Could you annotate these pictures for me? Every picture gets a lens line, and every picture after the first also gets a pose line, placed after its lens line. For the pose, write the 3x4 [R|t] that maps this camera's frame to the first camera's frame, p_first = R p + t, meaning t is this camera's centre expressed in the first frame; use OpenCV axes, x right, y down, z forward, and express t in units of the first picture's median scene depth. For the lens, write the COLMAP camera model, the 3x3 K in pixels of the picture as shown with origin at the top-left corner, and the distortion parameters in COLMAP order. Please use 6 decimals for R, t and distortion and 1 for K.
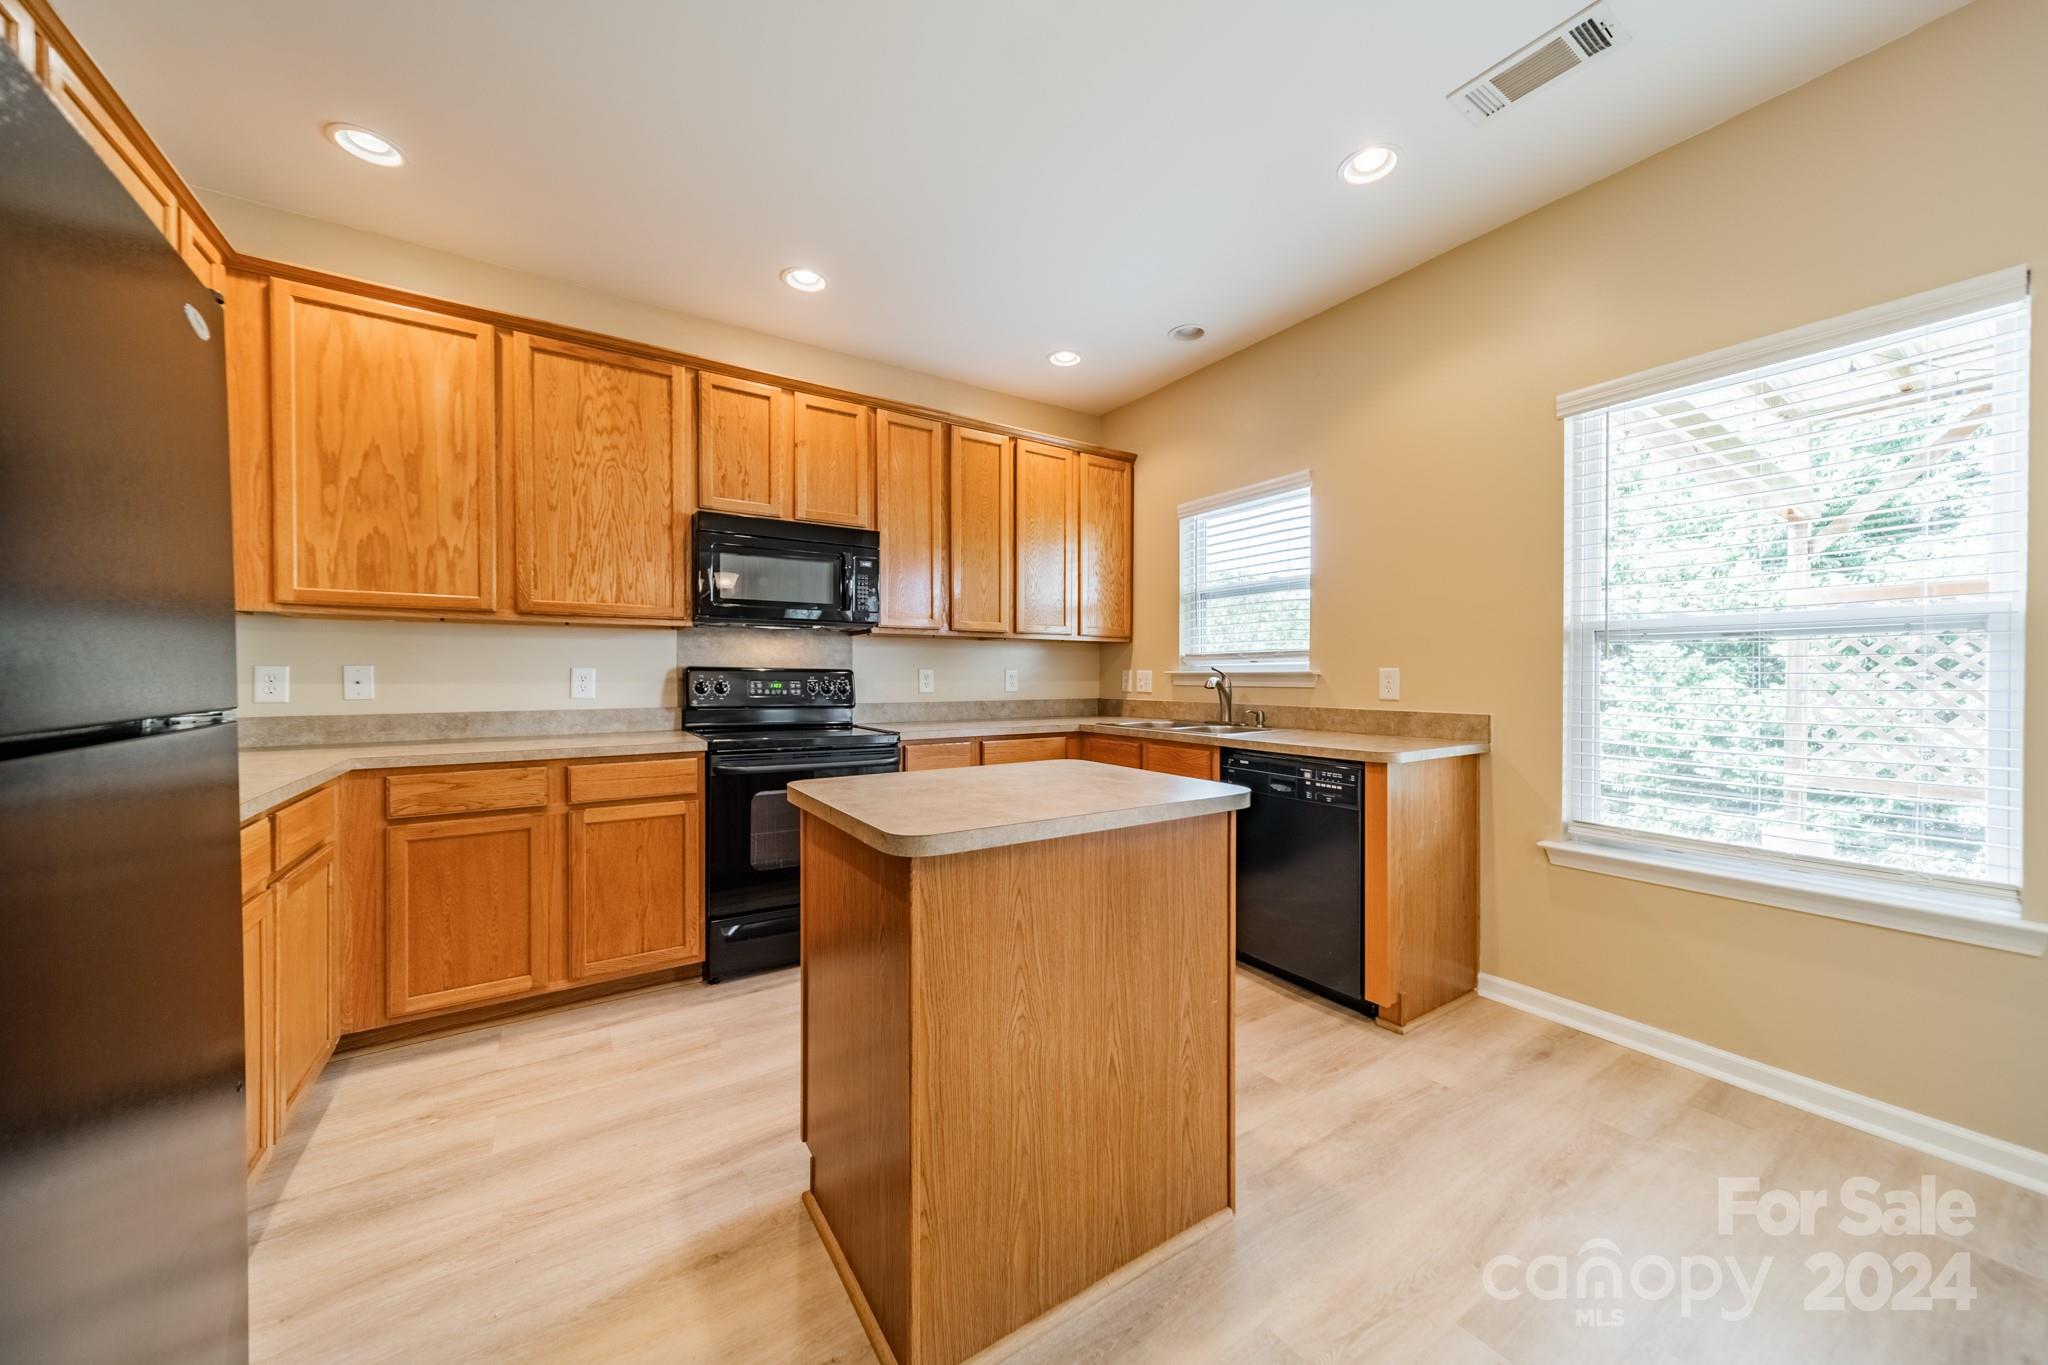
lens RADIAL K [[726.5, 0, 1030.5], [0, 726.5, 681.2], [0, 0, 1]] dist [0.005096, 0.000183]
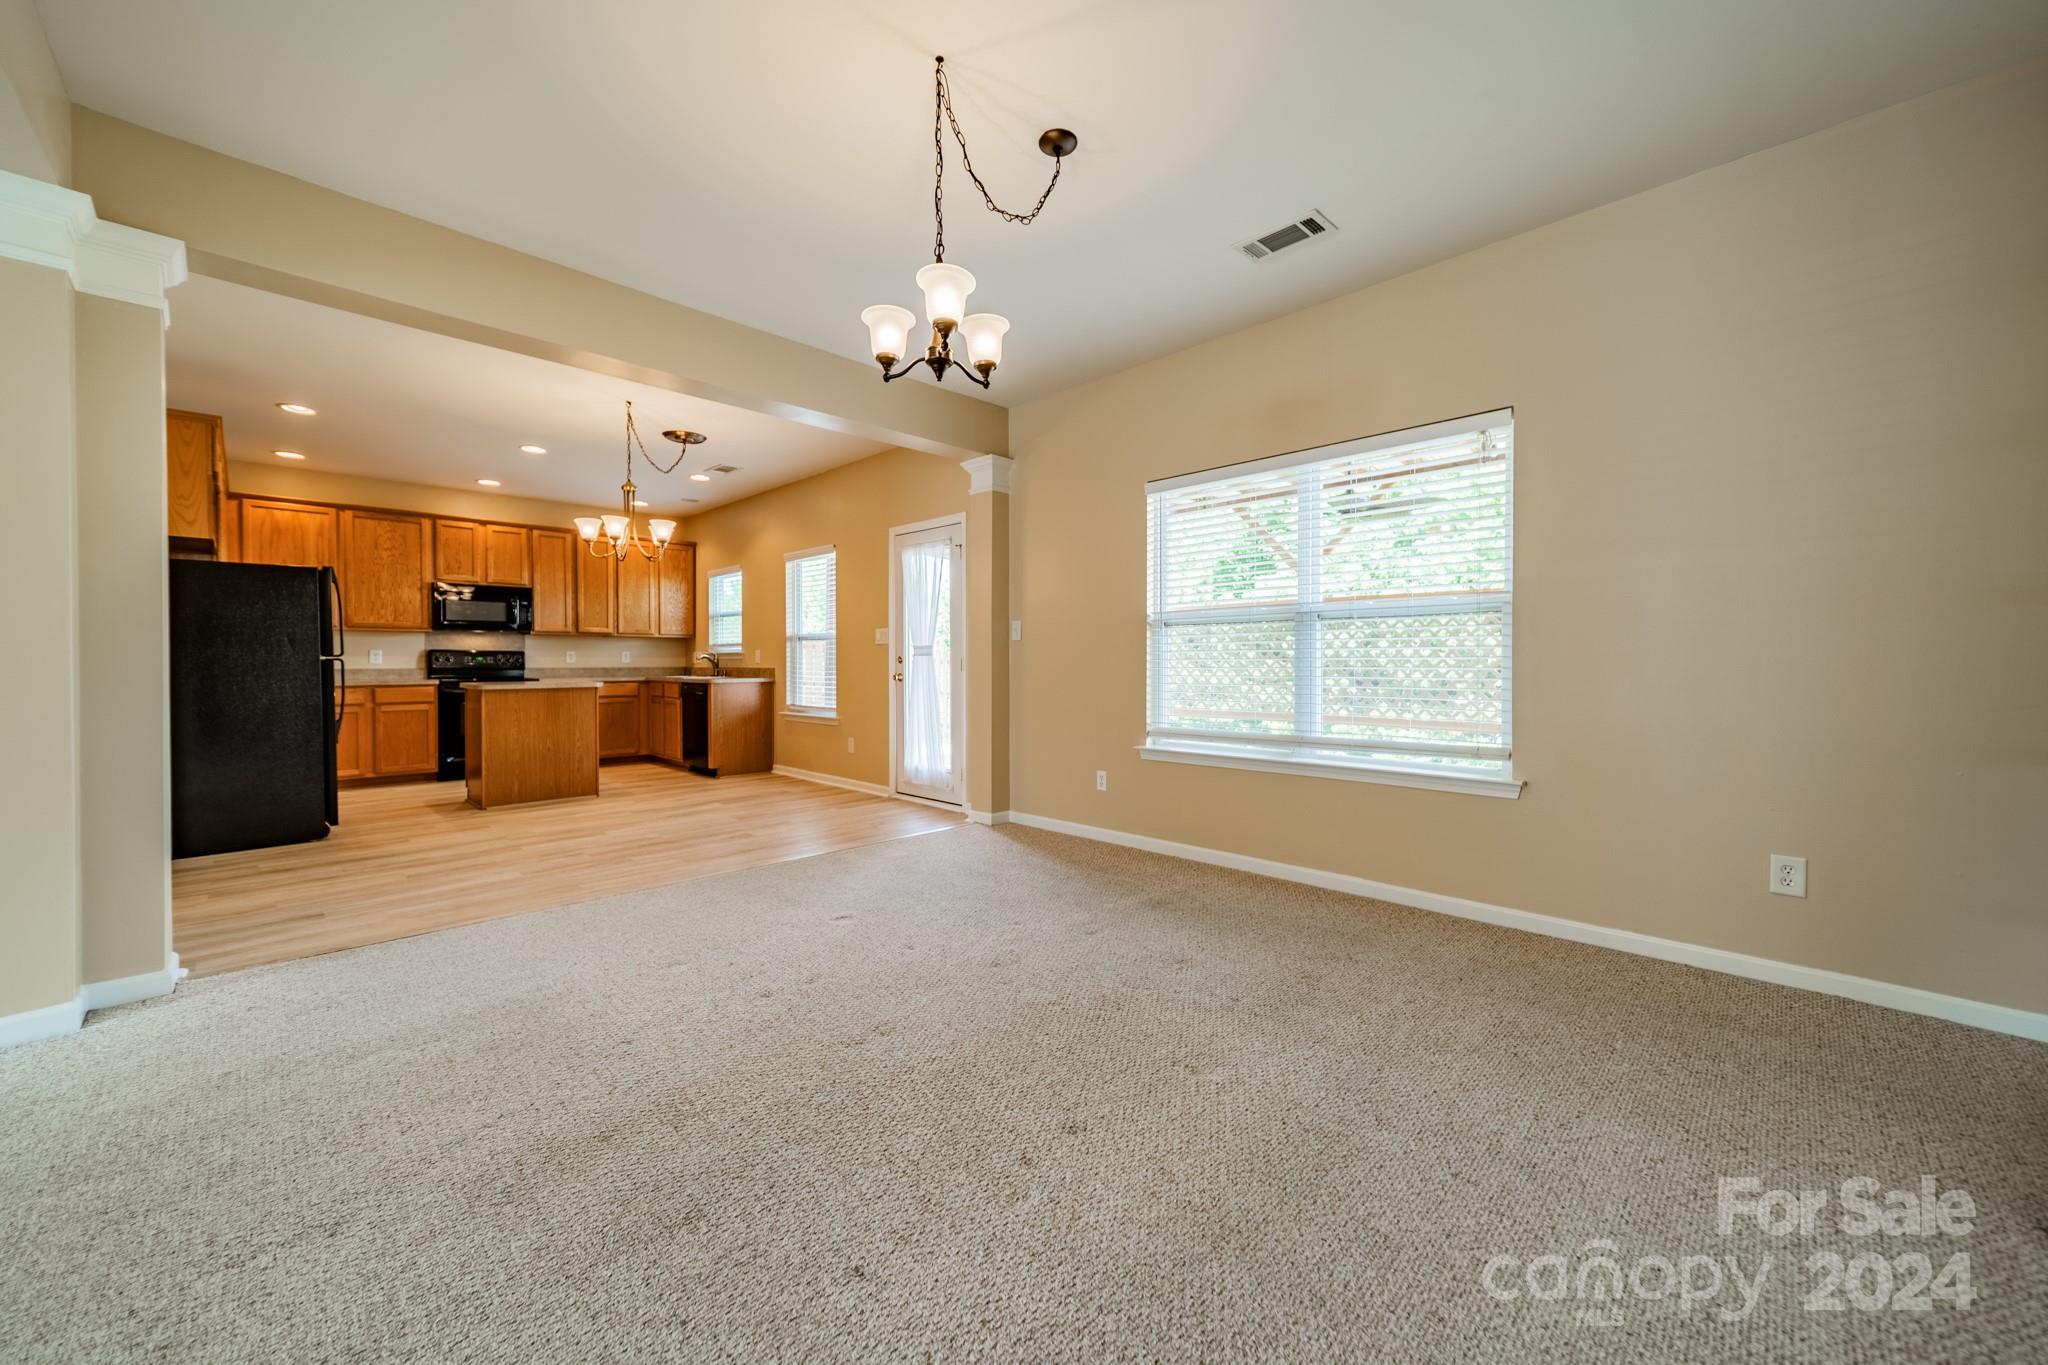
lens RADIAL K [[726.5, 0, 1017.7], [0, 726.5, 665.1], [0, 0, 1]] dist [0.005096, 0.000183]
pose [[0.975385, -0.004274, 0.220468, 0.828841], [0.005140, 0.999981, -0.003354, 0.046129], [-0.220449, 0.004405, 0.975388, -1.649593]]
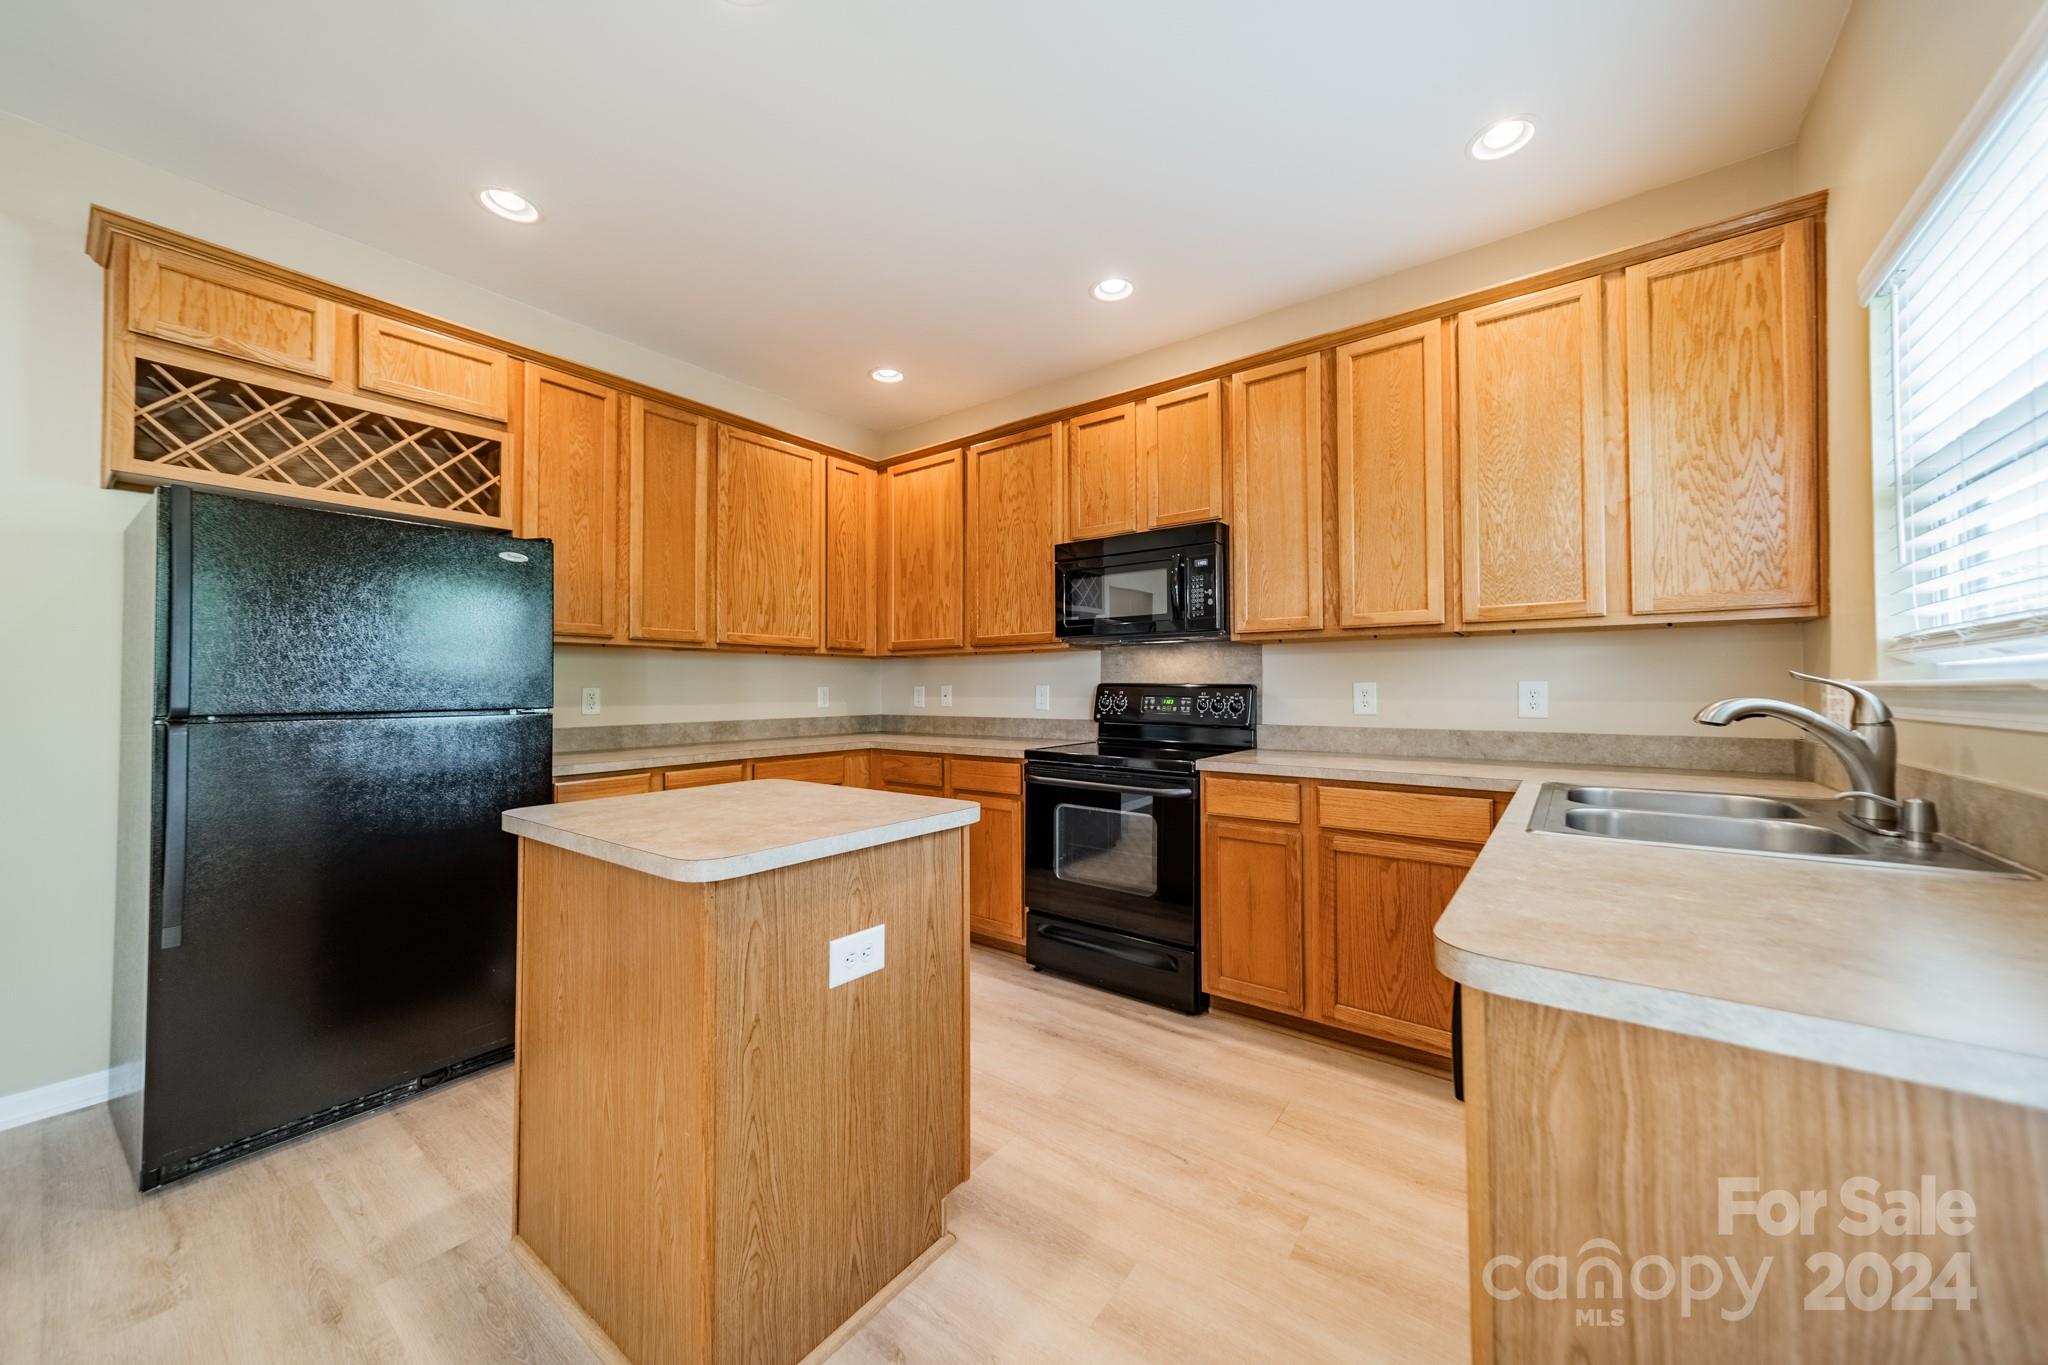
lens RADIAL K [[726.5, 0, 1020.0], [0, 726.5, 675.6], [0, 0, 1]] dist [0.005096, 0.000183]
pose [[0.331901, -0.019885, -0.943105, 0.577362], [-0.005962, 0.999714, -0.023177, -0.006021], [0.943295, 0.013315, 0.331687, 0.574216]]
